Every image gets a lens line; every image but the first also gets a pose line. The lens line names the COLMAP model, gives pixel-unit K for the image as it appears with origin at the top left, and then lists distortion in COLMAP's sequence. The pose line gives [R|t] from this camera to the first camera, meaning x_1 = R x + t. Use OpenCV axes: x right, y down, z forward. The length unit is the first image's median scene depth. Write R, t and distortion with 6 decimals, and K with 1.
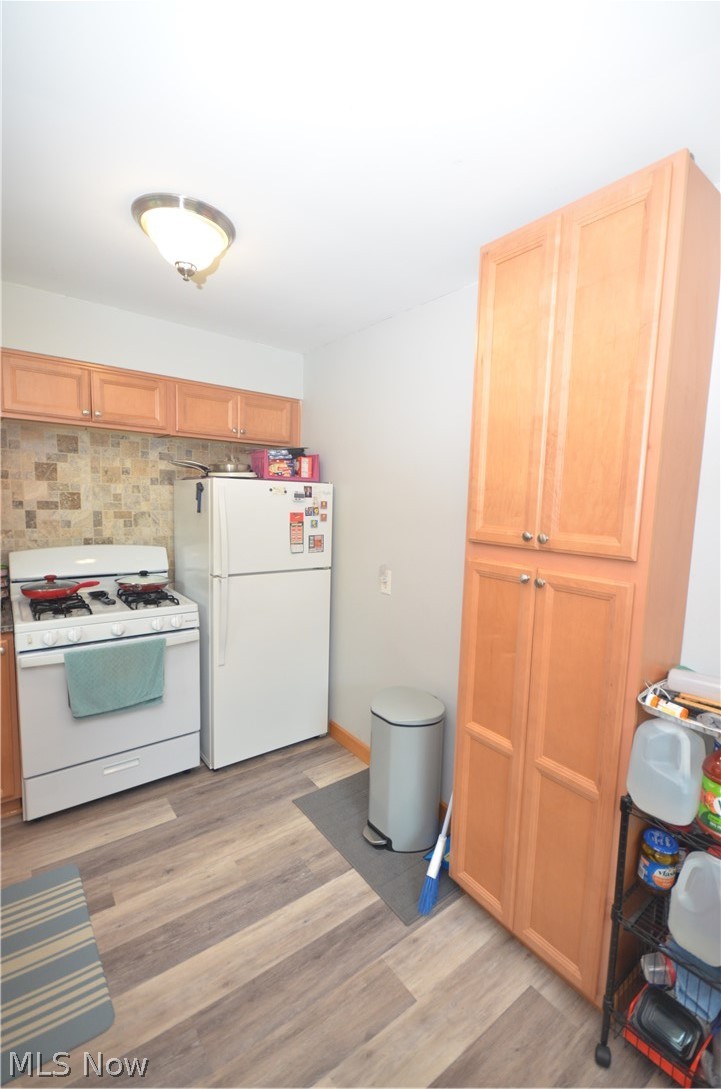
lens RADIAL K [[469.6, 0, 377.5], [0, 469.6, 546.1], [0, 0, 1]] dist [0.014885, -0.015291]
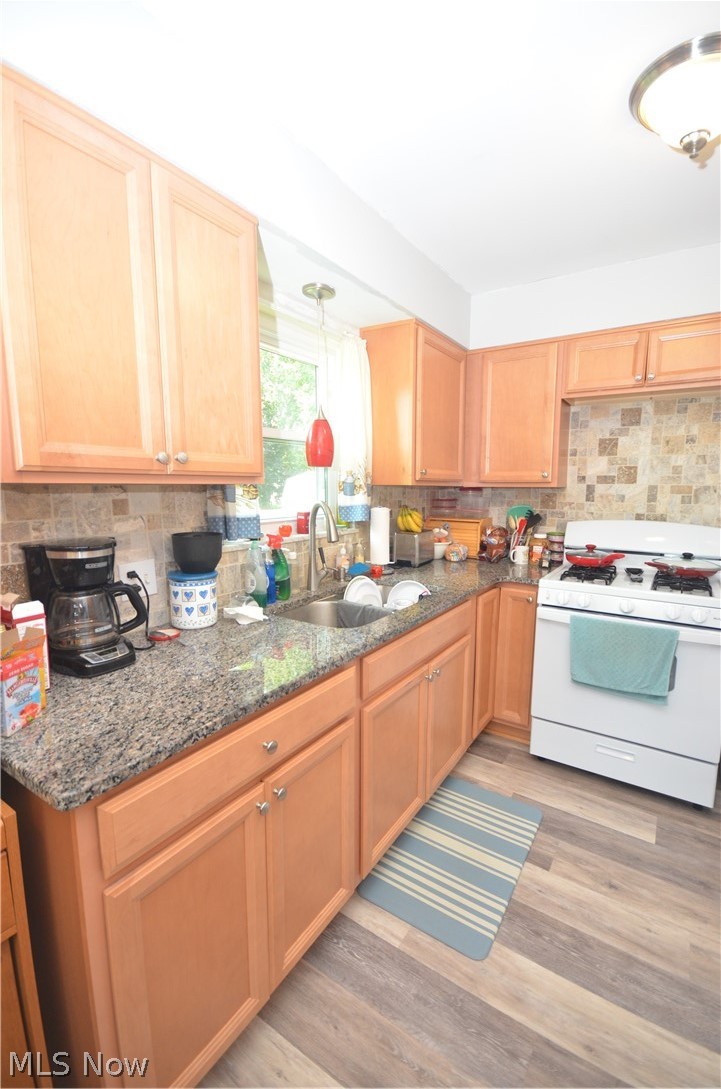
lens RADIAL K [[469.6, 0, 377.5], [0, 469.6, 546.1], [0, 0, 1]] dist [0.014885, -0.015291]
pose [[0.330362, 0.092752, -0.939286, 0.130975], [-0.096063, 0.993296, 0.064299, 0.043271], [0.938953, 0.068988, 0.337057, 0.203119]]
